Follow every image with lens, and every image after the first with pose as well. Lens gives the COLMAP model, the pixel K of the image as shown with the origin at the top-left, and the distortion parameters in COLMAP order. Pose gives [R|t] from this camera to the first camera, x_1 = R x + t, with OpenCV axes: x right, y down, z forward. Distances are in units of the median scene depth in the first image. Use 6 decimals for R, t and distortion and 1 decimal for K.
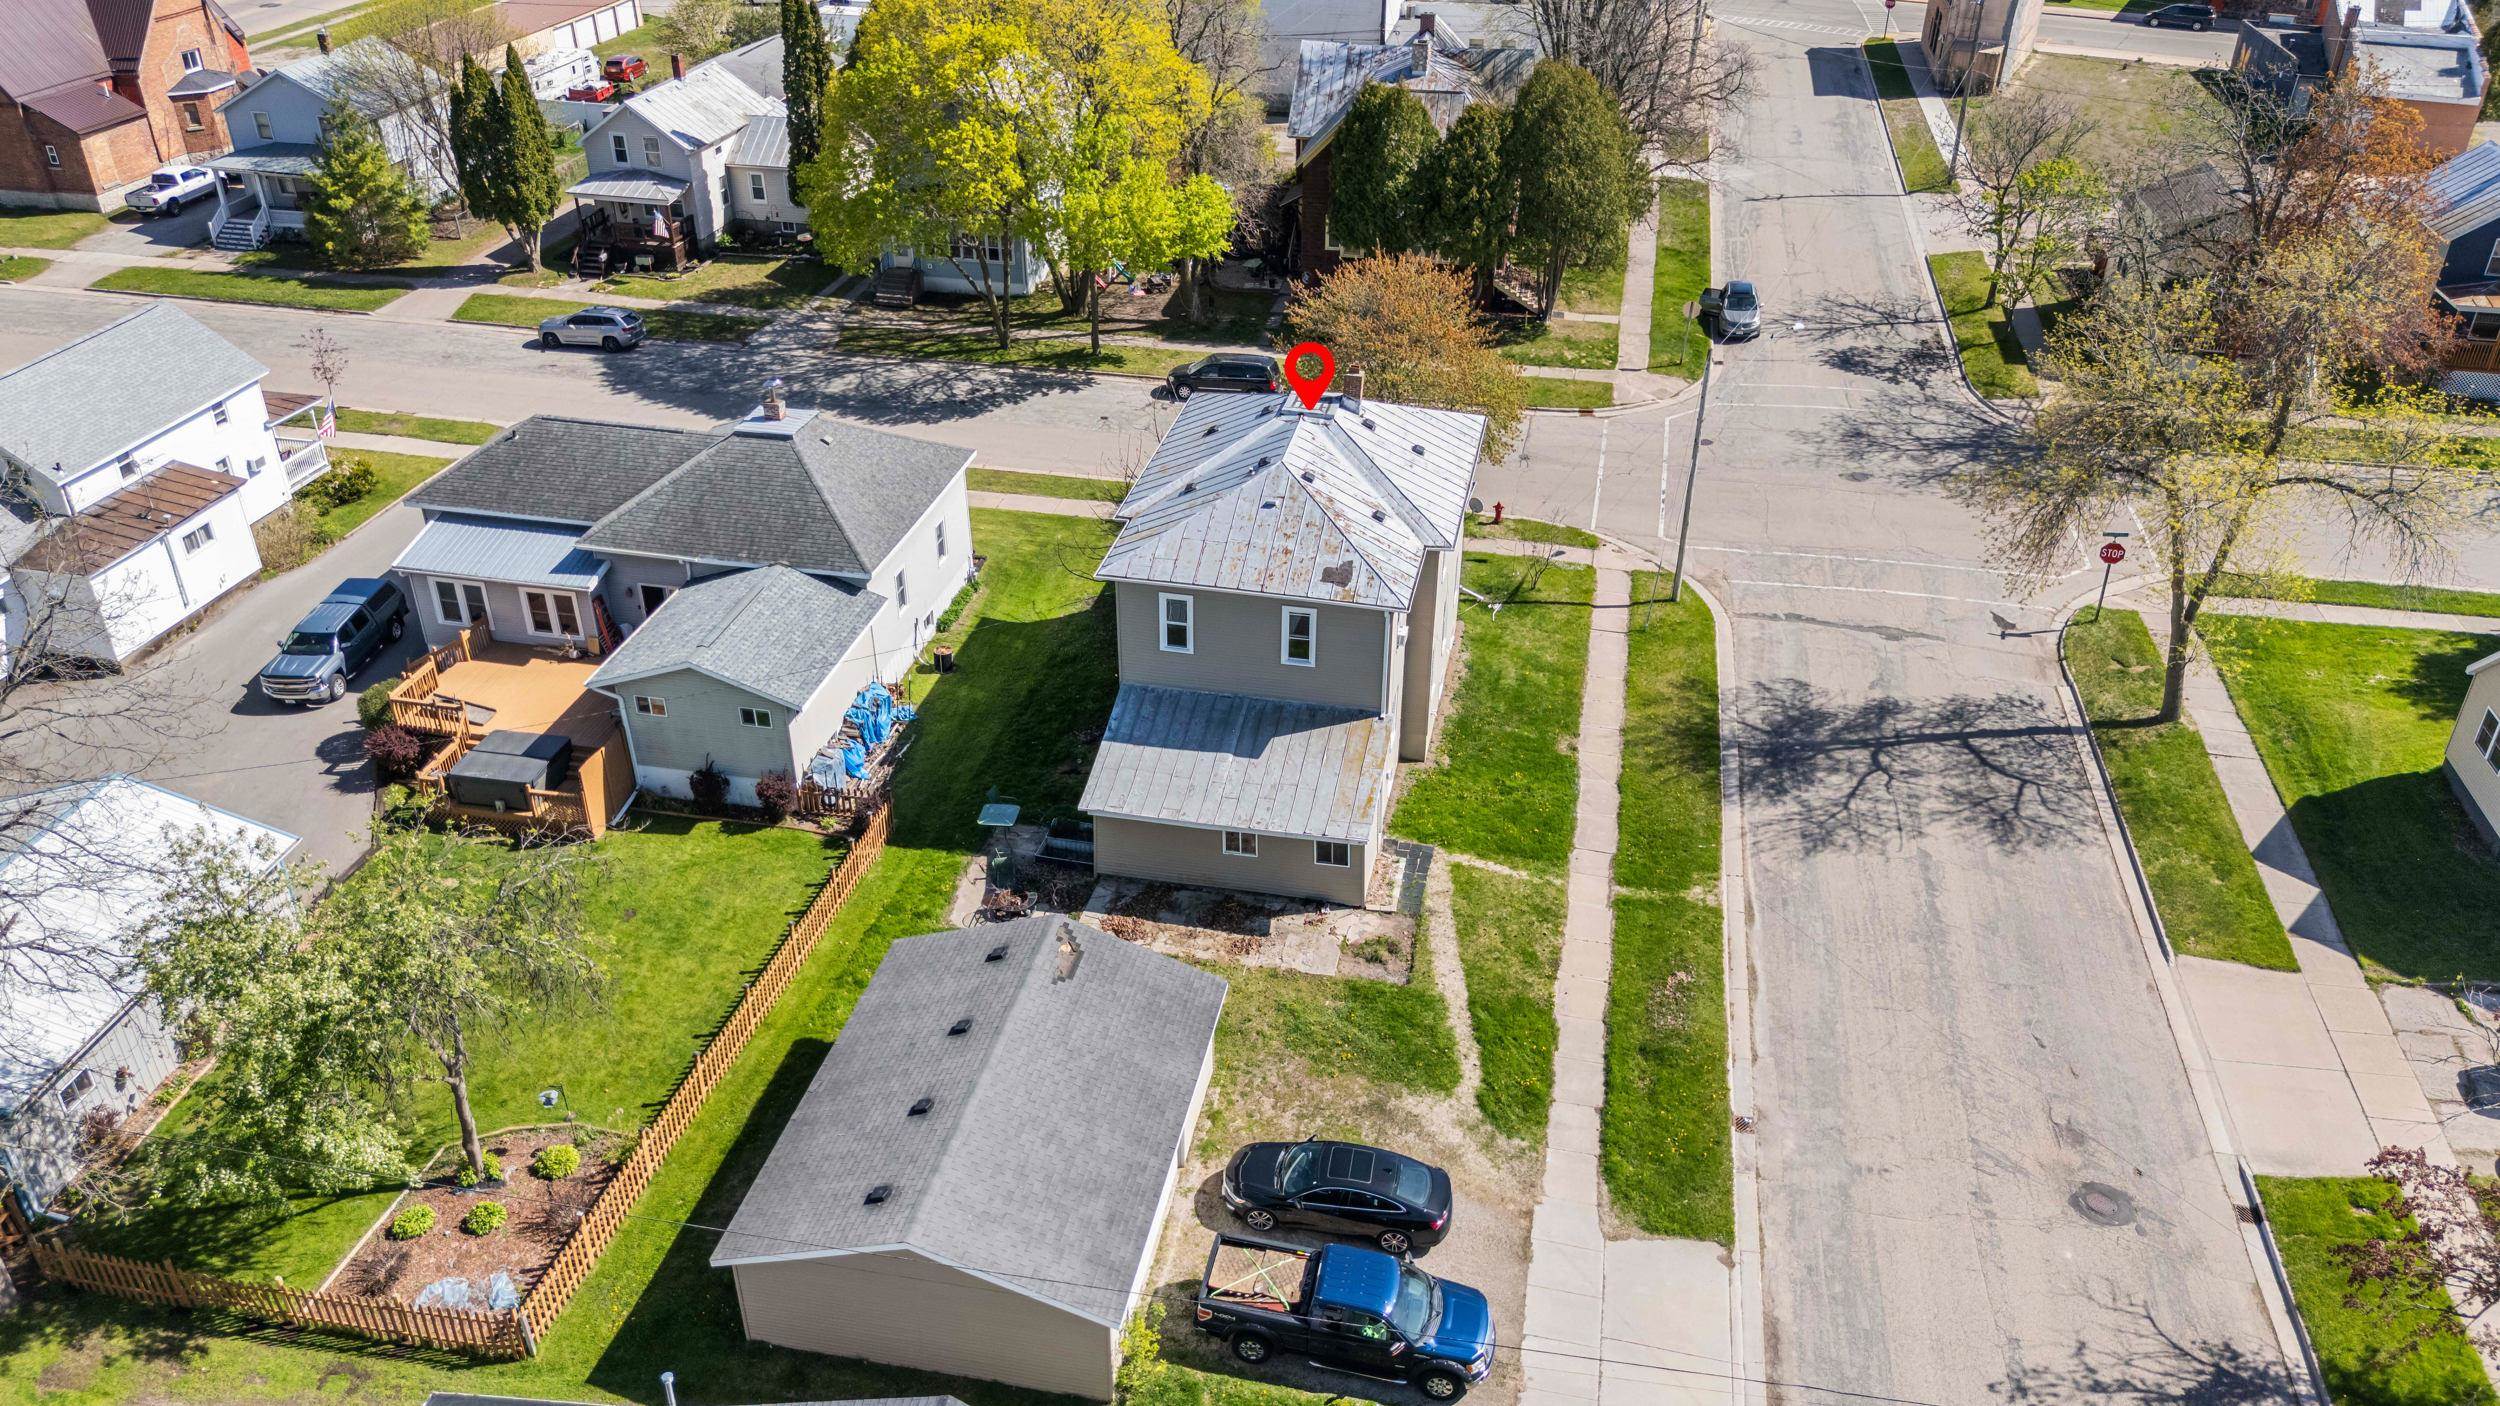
lens RADIAL K [[1863.0, 0, 1250.0], [0, 1863.0, 703.0], [0, 0, 1]] dist [0.075845, -0.072212]
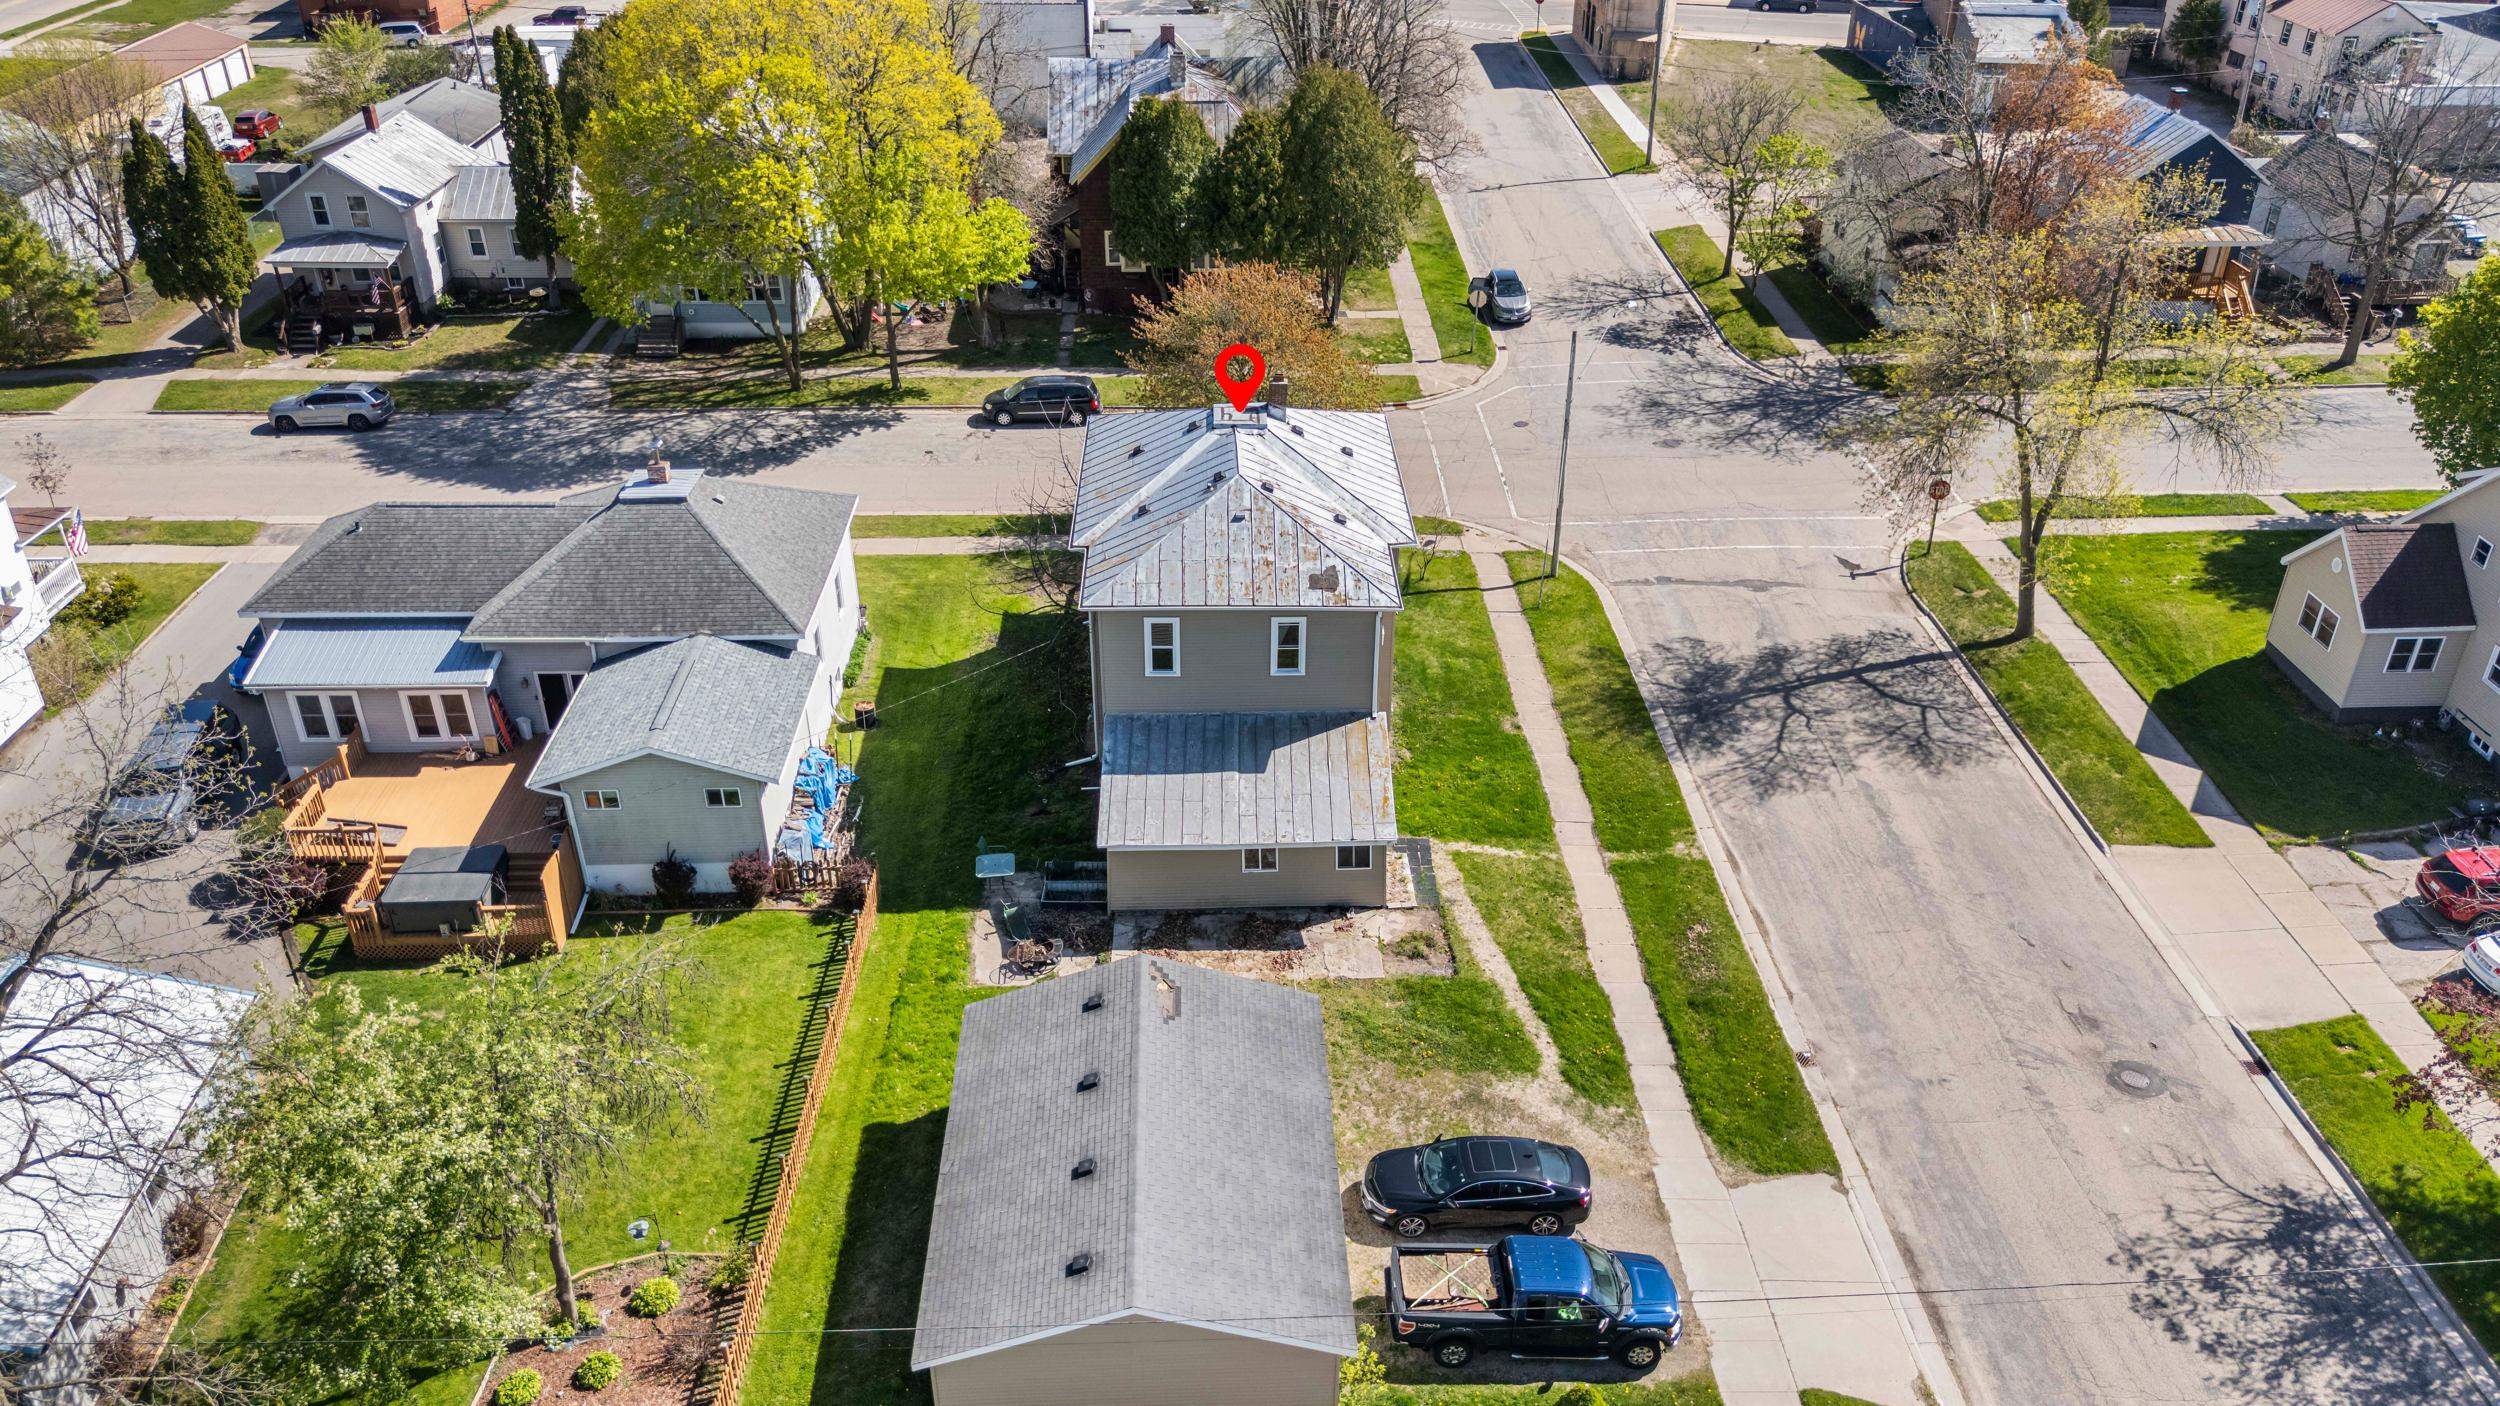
lens RADIAL K [[1863.0, 0, 1250.0], [0, 1863.0, 703.0], [0, 0, 1]] dist [0.075845, -0.072212]
pose [[0.973418, -0.117777, 0.196431, -0.167699], [0.119166, 0.992863, 0.004775, -0.011156], [-0.195592, 0.018760, 0.980506, 0.022016]]
